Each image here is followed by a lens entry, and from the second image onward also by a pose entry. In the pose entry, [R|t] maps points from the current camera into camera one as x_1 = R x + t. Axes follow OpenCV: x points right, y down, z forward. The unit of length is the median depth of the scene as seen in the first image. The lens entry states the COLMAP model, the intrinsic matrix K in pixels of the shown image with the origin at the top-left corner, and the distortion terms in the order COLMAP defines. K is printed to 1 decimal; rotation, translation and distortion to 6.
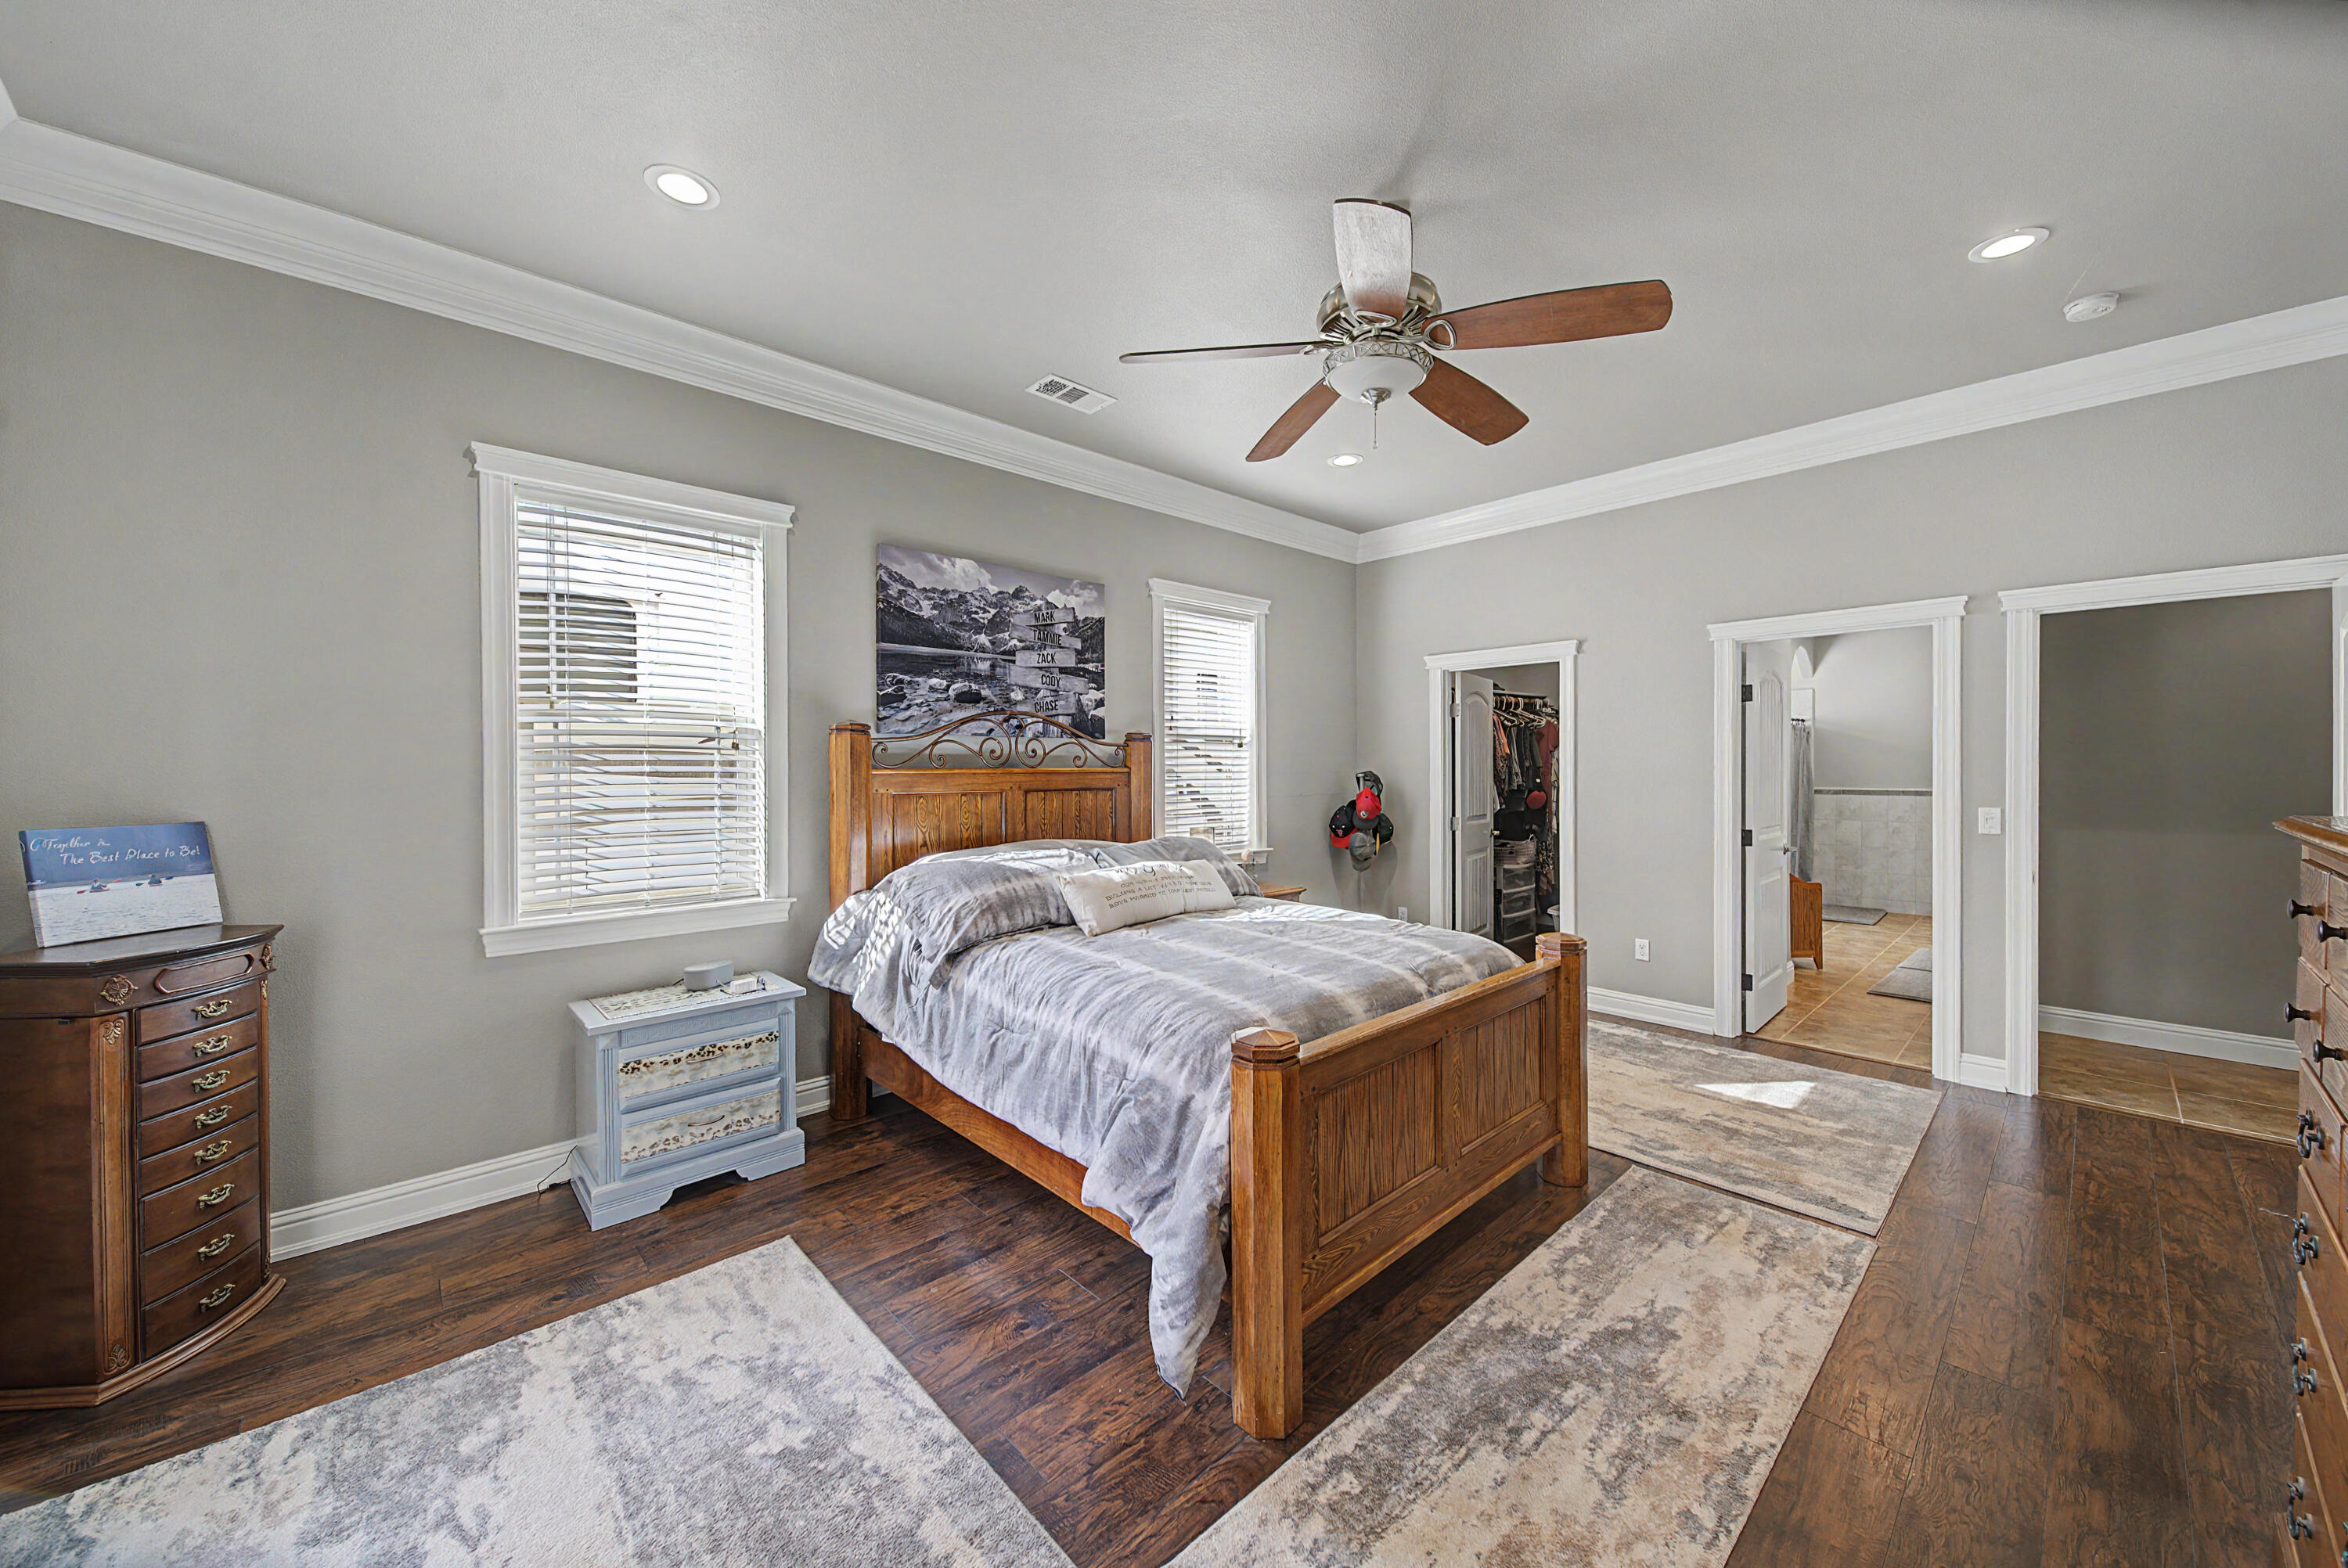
lens RADIAL K [[863.7, 0, 1160.2], [0, 863.7, 795.1], [0, 0, 1]] dist [0.006829, -0.004356]
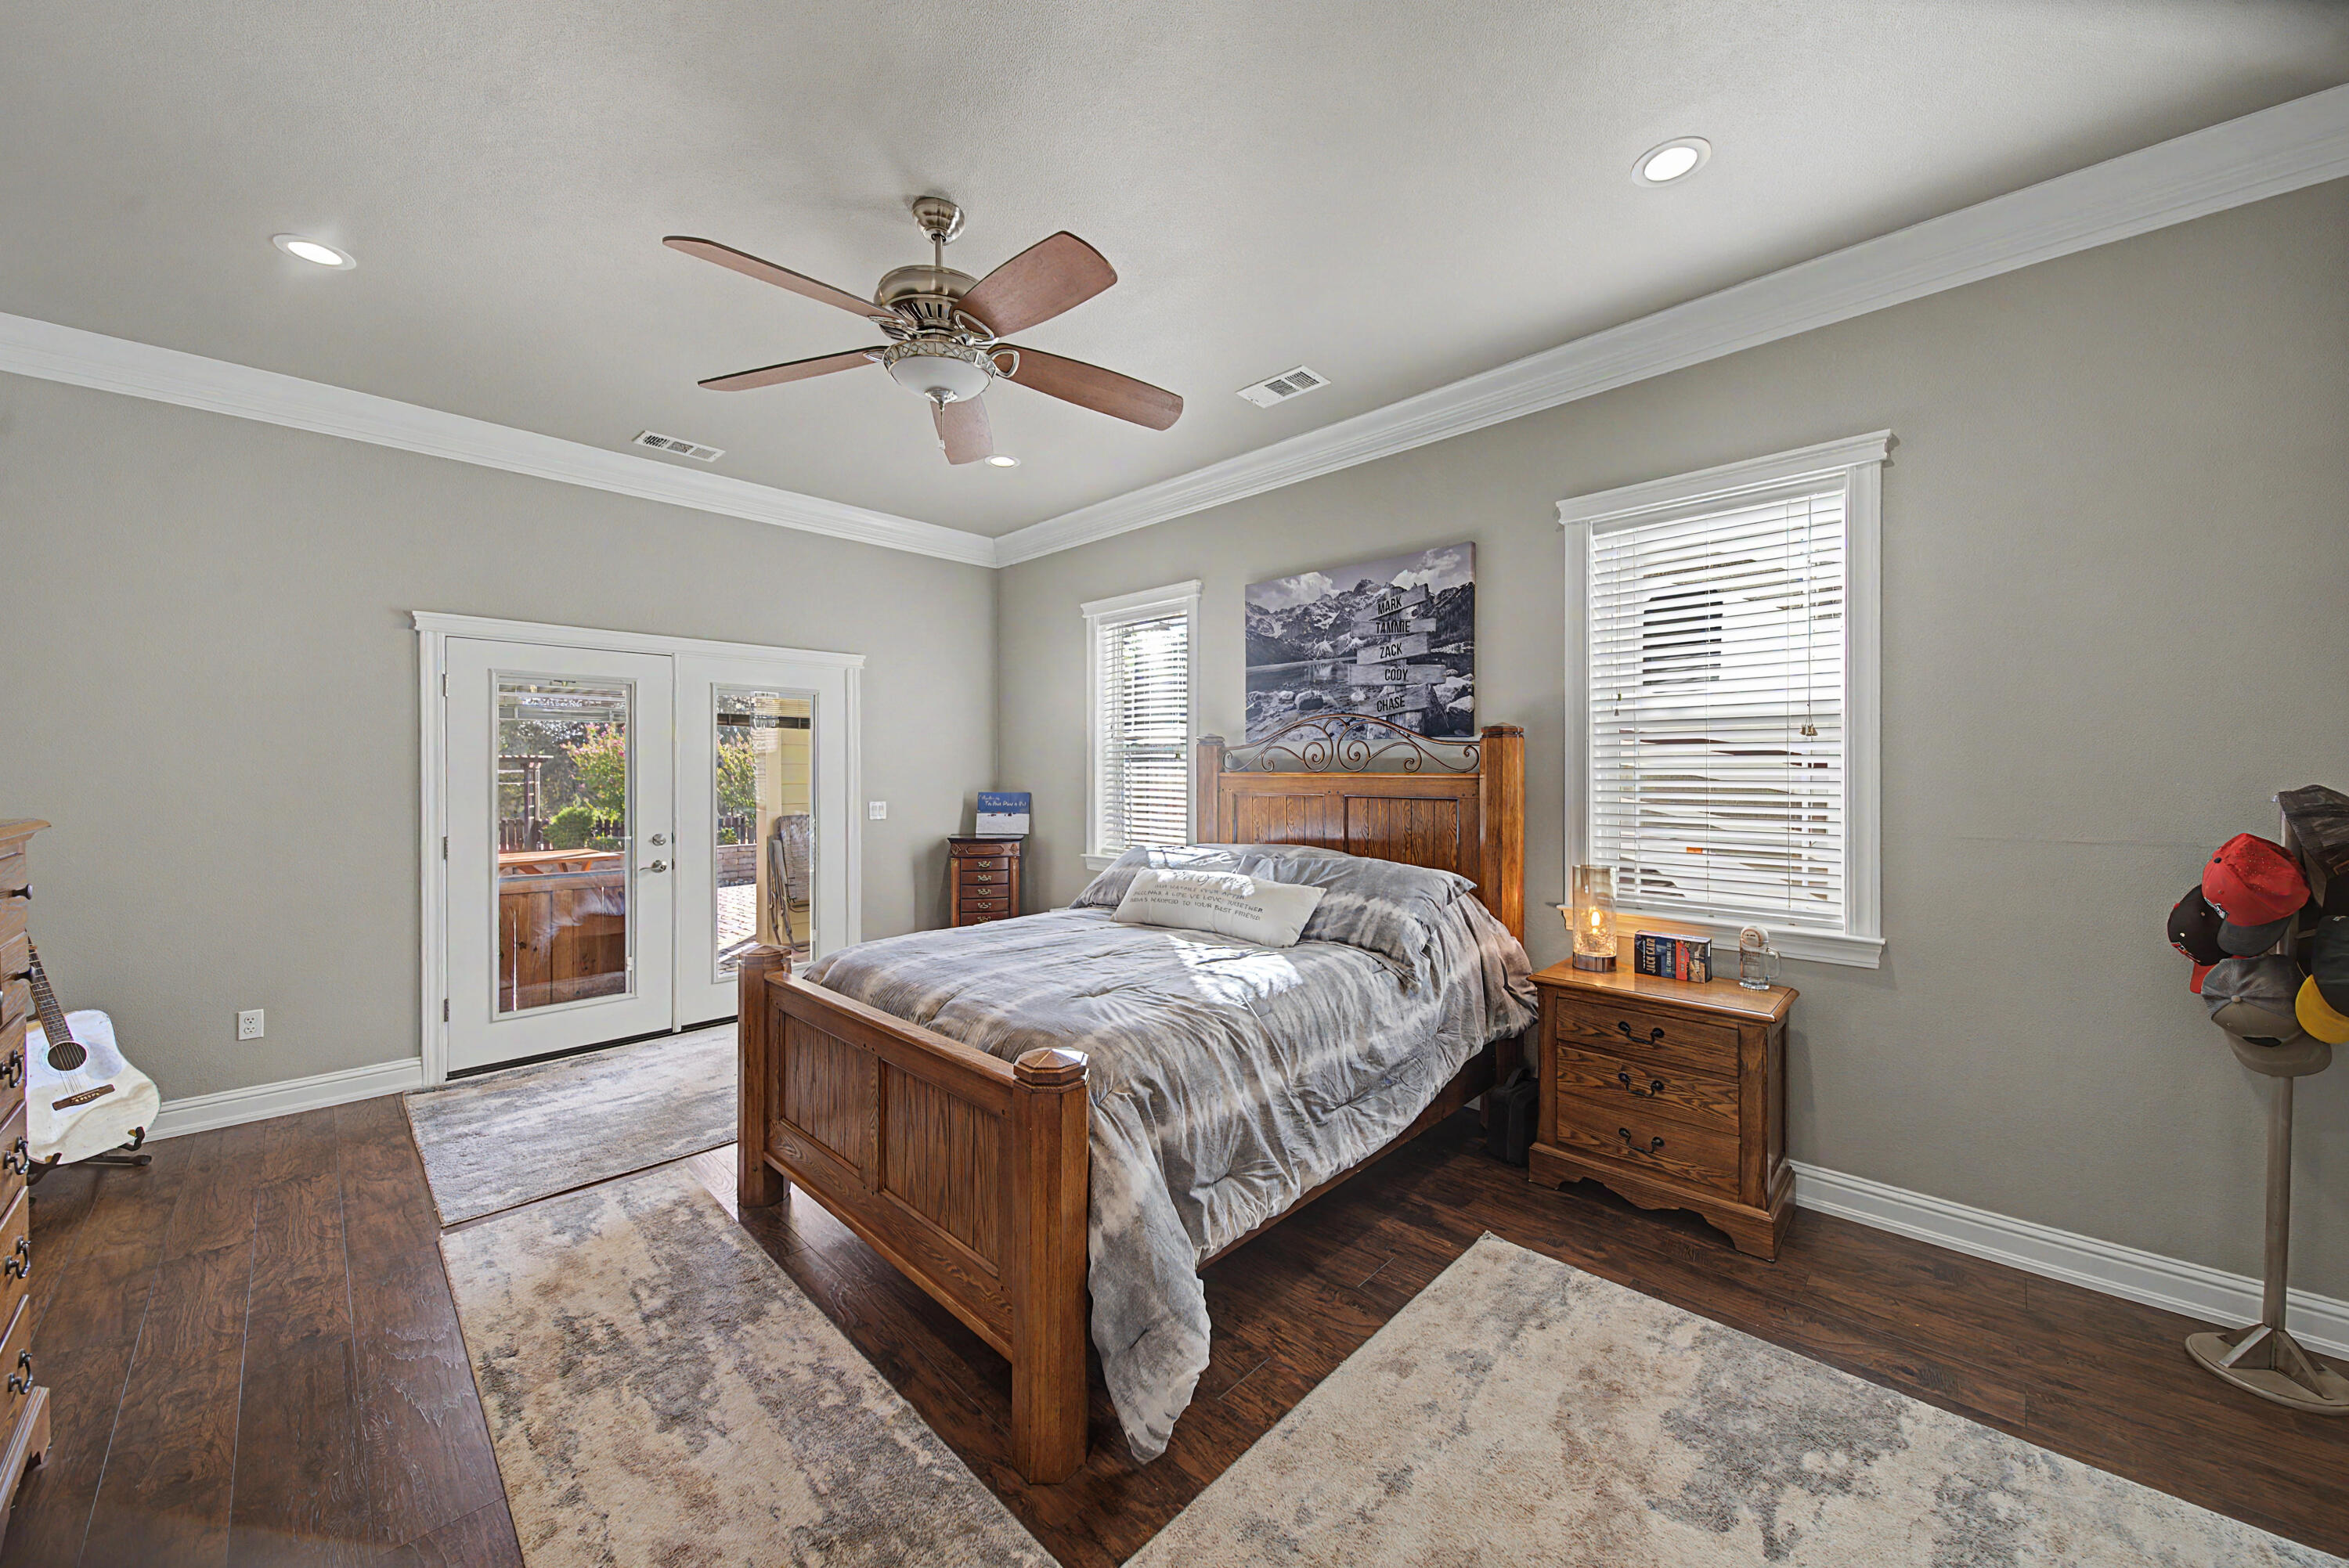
lens RADIAL K [[864.1, 0, 1165.2], [0, 864.1, 771.0], [0, 0, 1]] dist [0.006829, -0.004356]
pose [[0.037082, -0.003305, -0.999307, 0.791977], [-0.042281, 0.999094, -0.004873, -0.020207], [0.998417, 0.042432, 0.036909, 0.774433]]
